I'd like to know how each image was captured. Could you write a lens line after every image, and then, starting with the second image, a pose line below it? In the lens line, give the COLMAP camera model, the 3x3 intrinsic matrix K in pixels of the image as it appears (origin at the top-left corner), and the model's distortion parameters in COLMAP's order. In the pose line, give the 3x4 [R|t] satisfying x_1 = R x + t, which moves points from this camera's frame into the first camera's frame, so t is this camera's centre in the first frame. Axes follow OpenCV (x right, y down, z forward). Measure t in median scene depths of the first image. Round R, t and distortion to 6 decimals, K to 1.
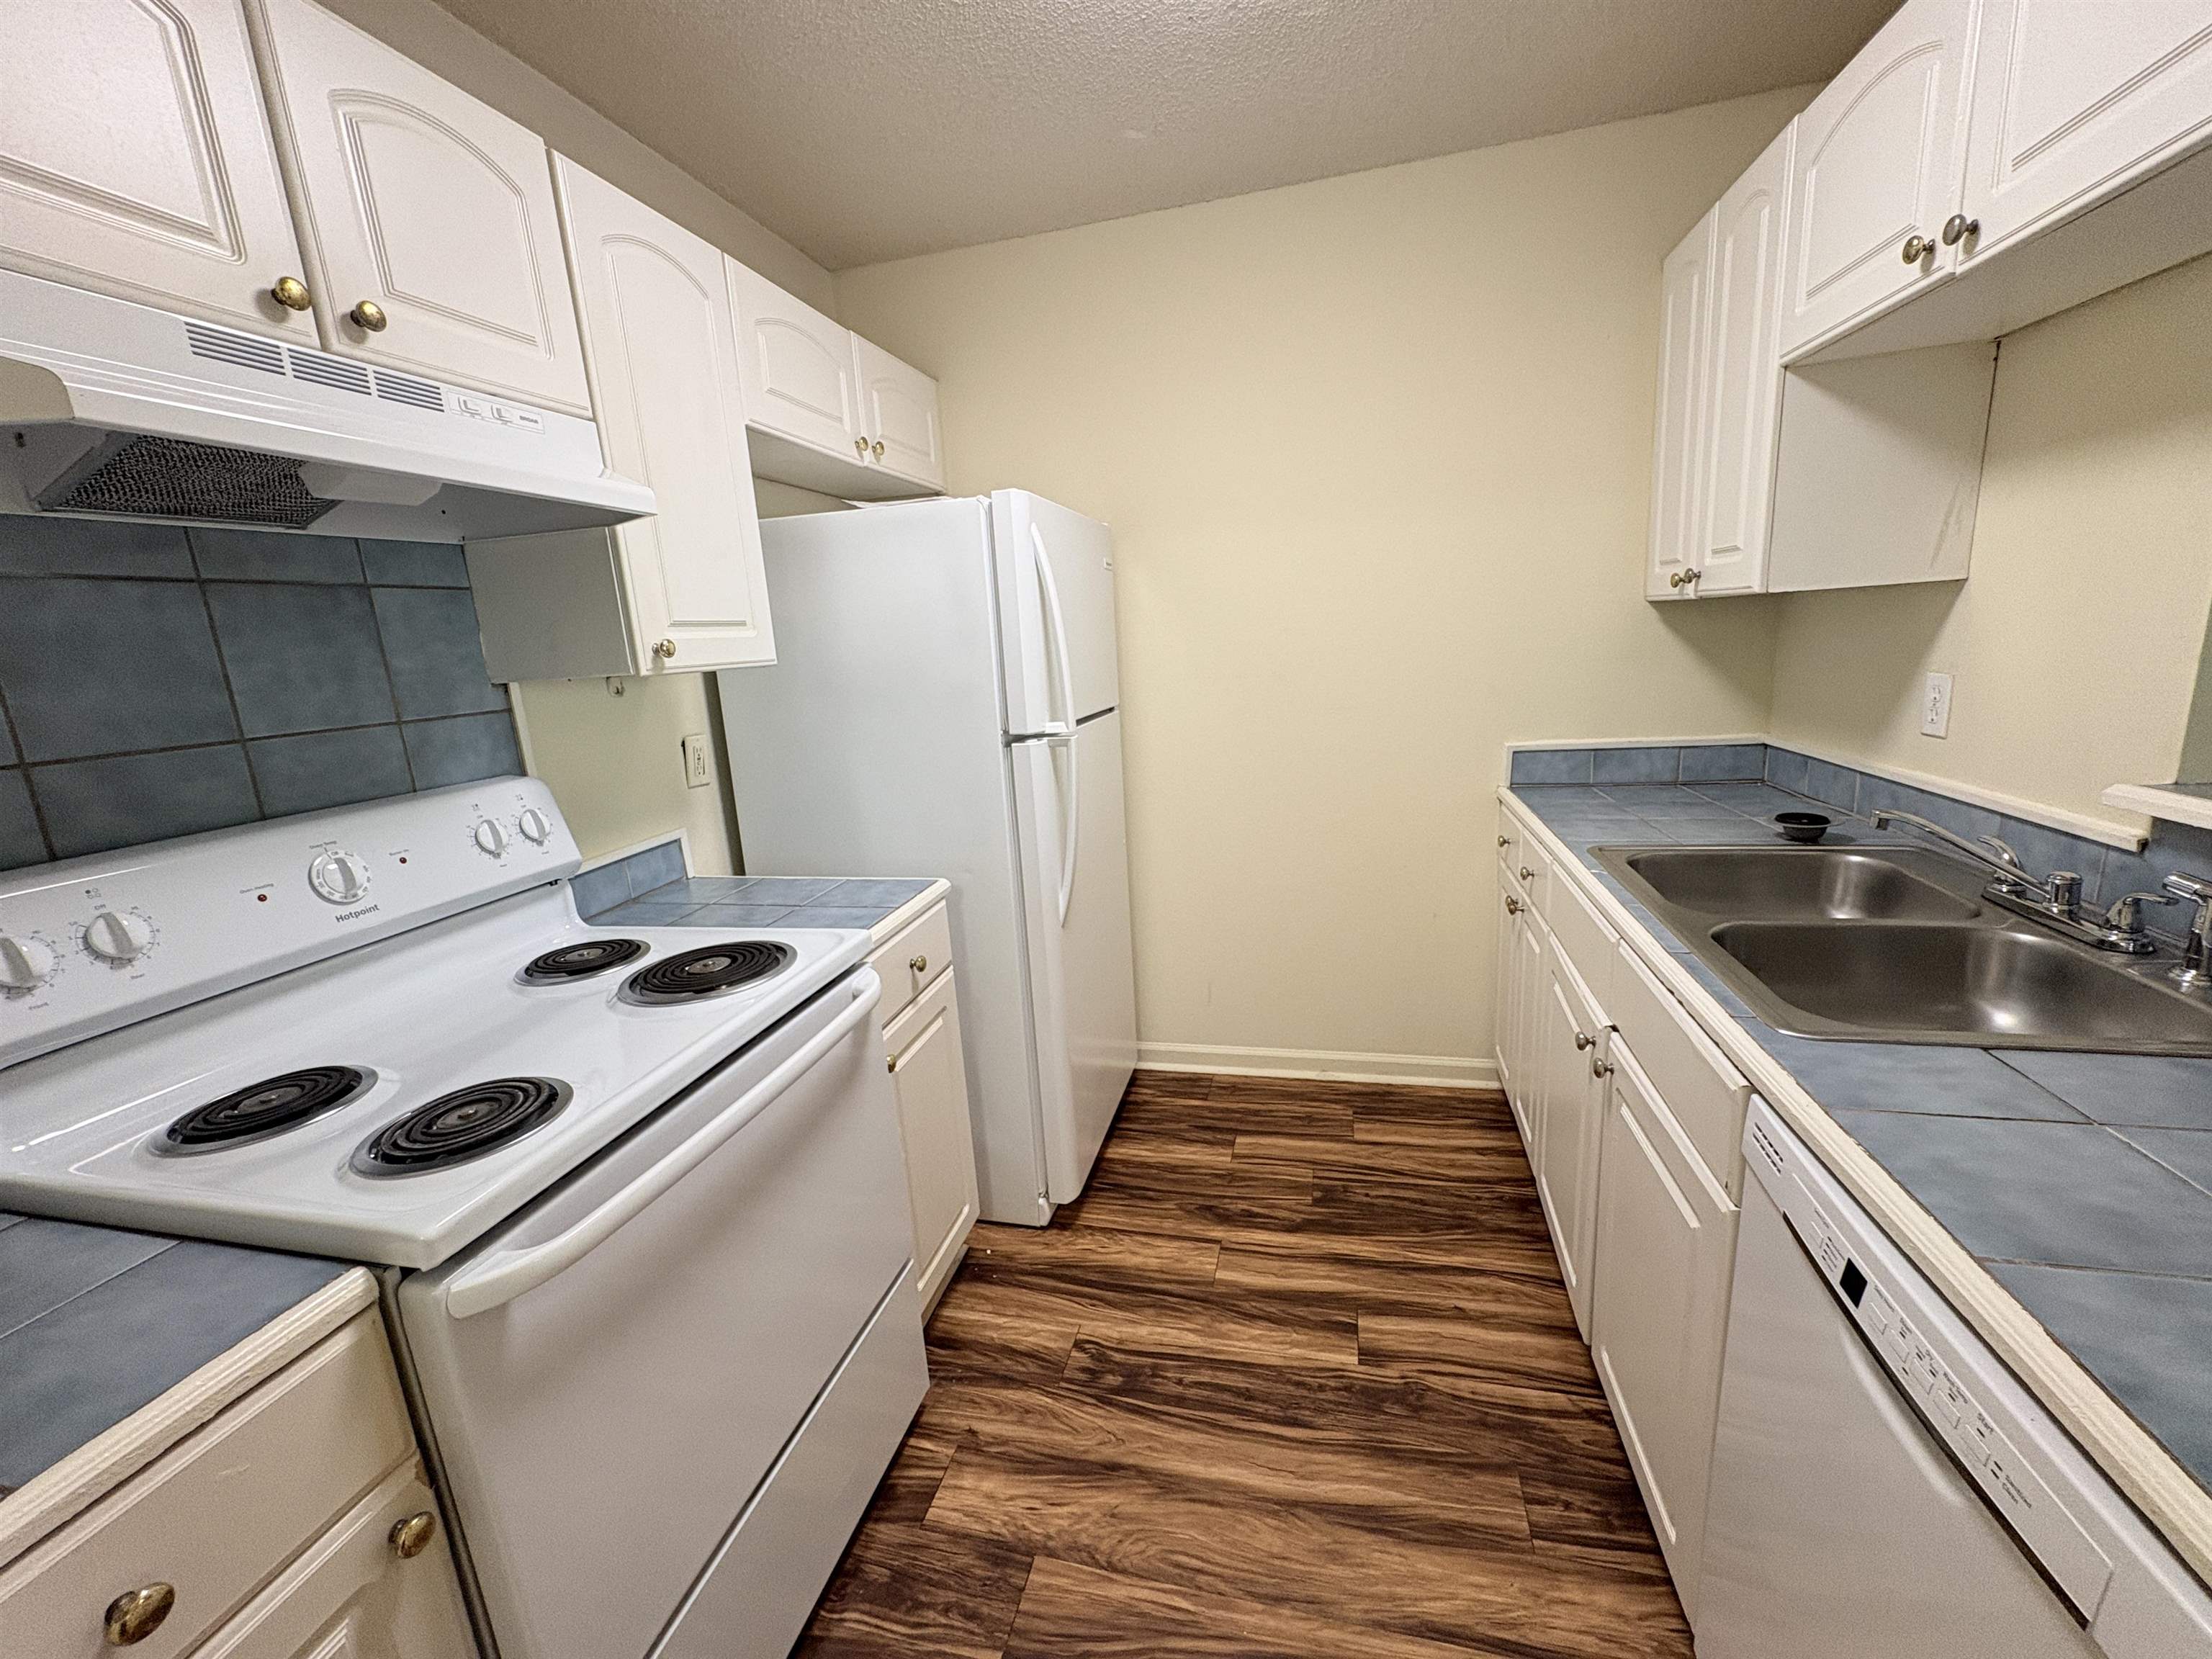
lens RADIAL K [[881.4, 0, 1113.2], [0, 881.4, 825.5], [0, 0, 1]] dist [-0.000816, -0.000230]
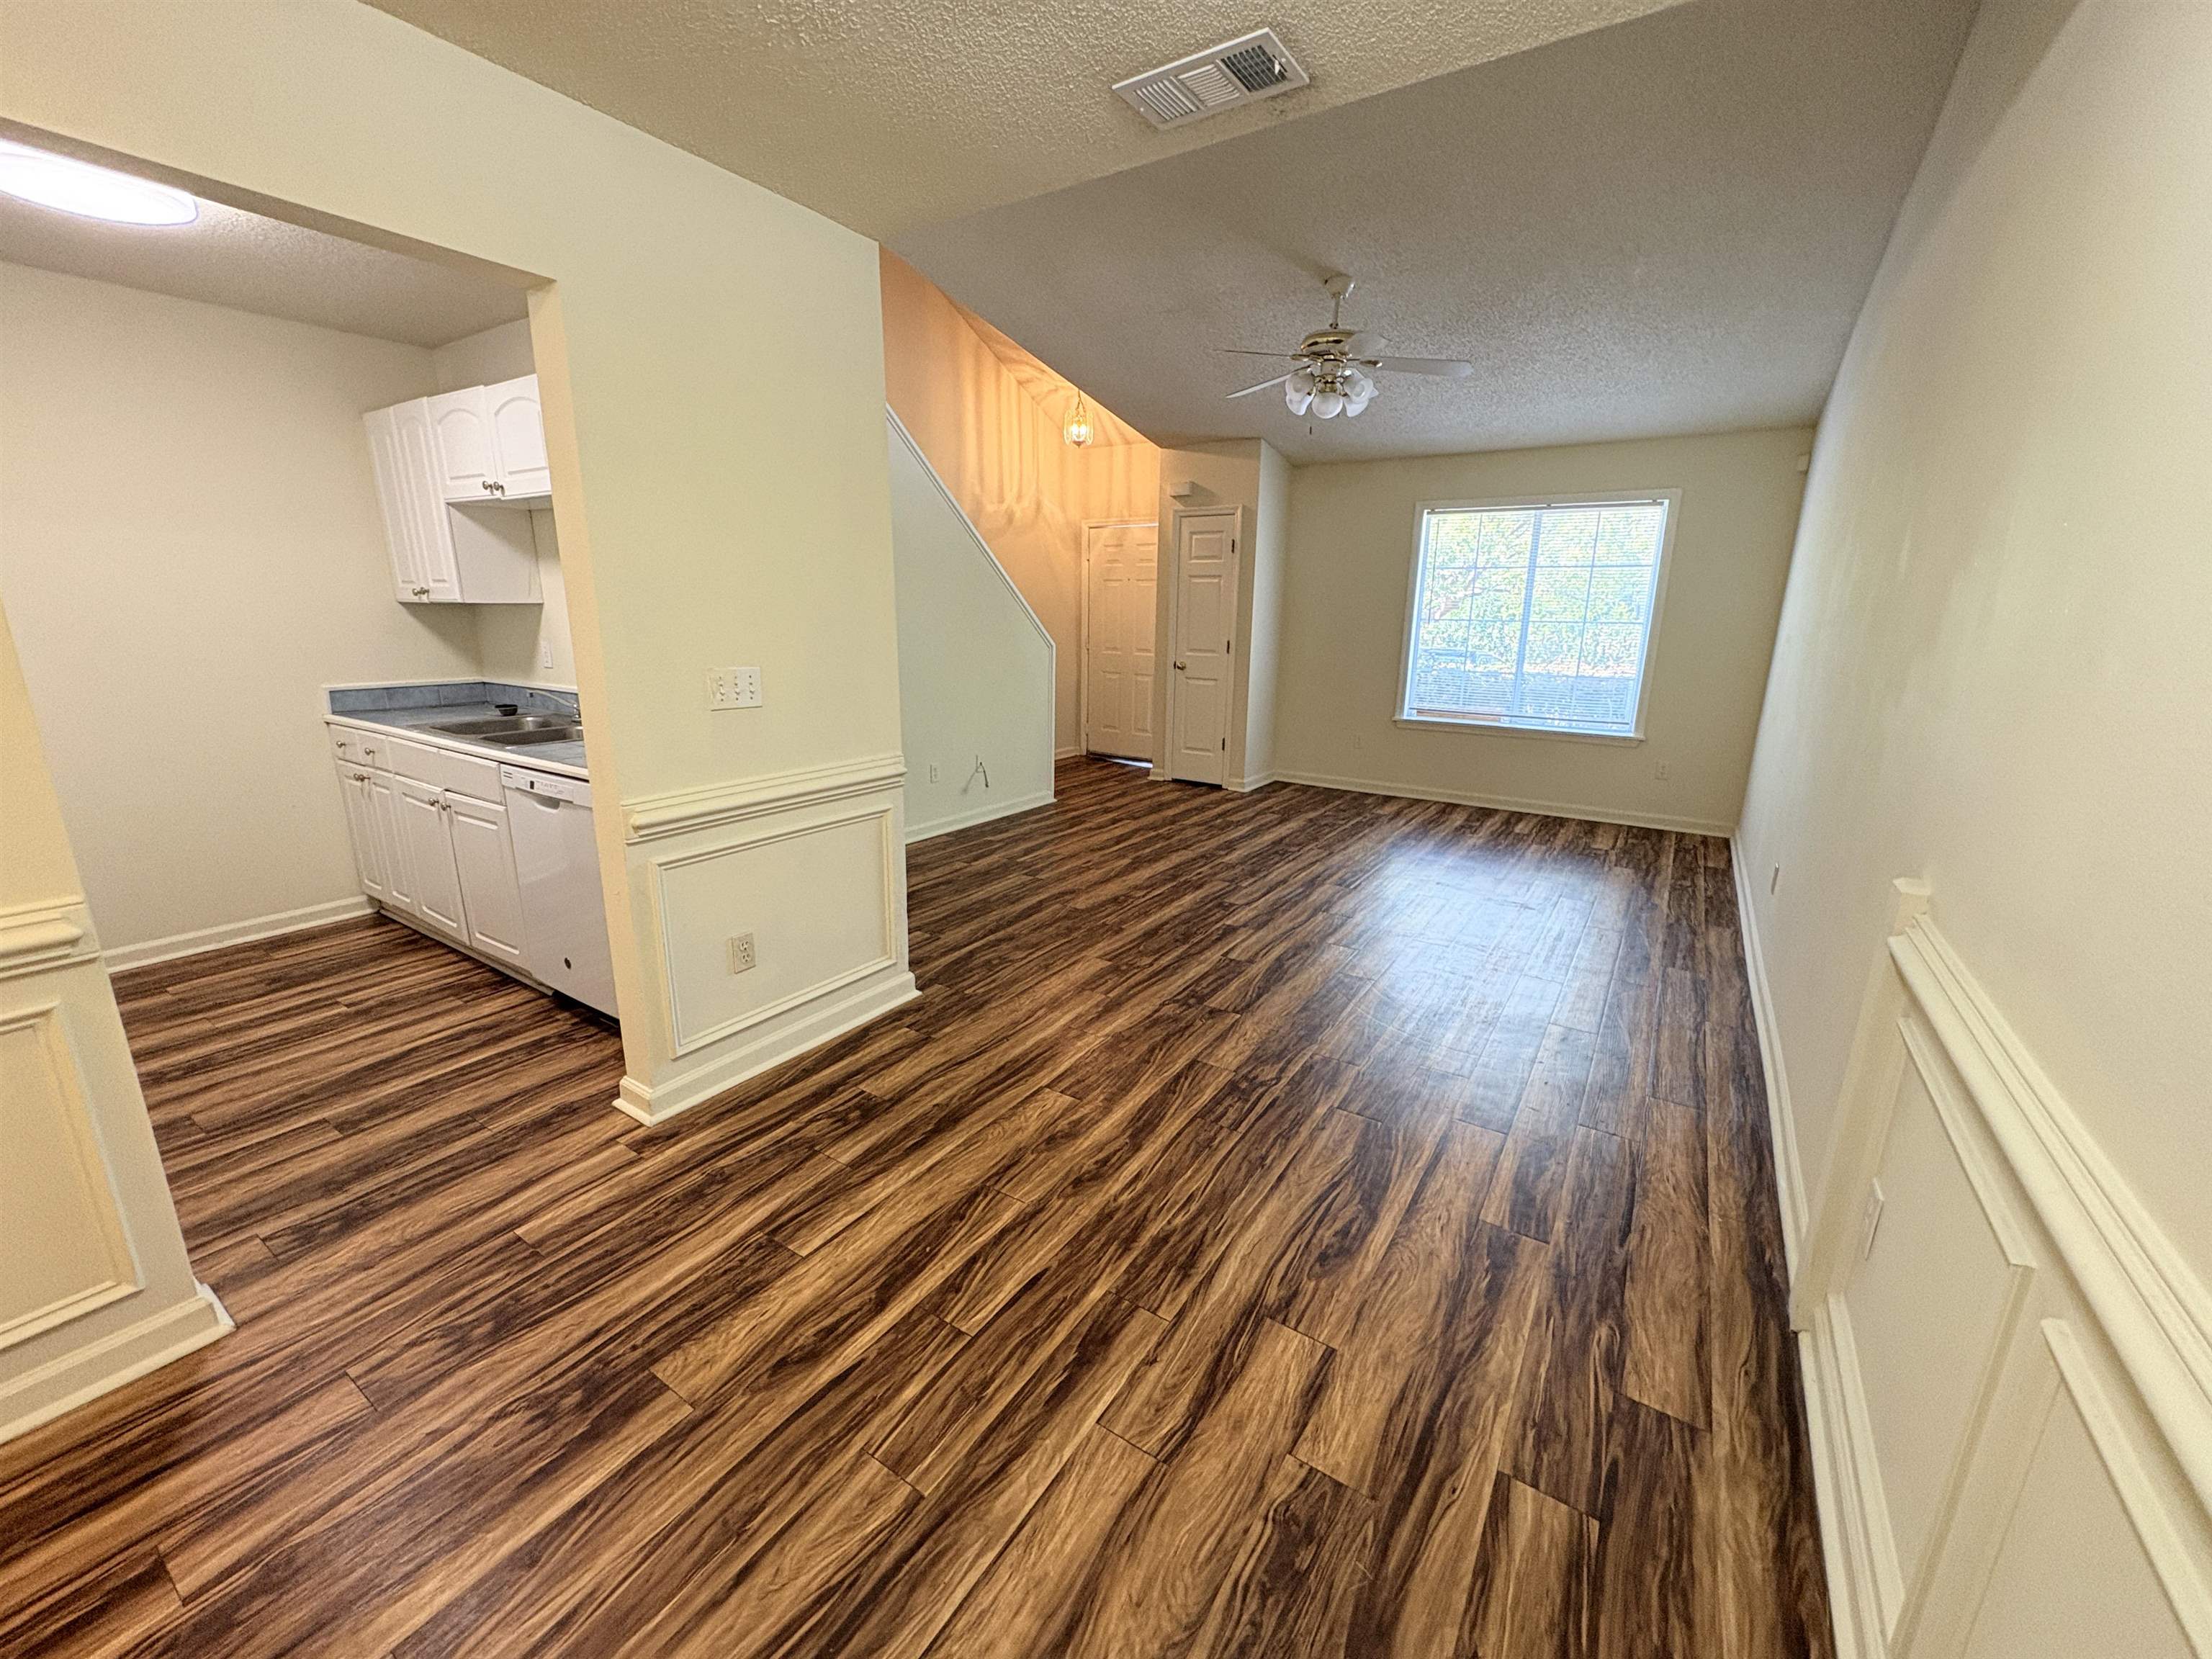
lens RADIAL K [[881.4, 0, 1106.6], [0, 881.4, 825.9], [0, 0, 1]] dist [-0.000816, -0.000230]
pose [[0.325883, -0.165409, 0.930828, -0.781783], [0.167151, 0.979146, 0.115475, 0.263229], [-0.930516, 0.117957, 0.346735, -1.062408]]
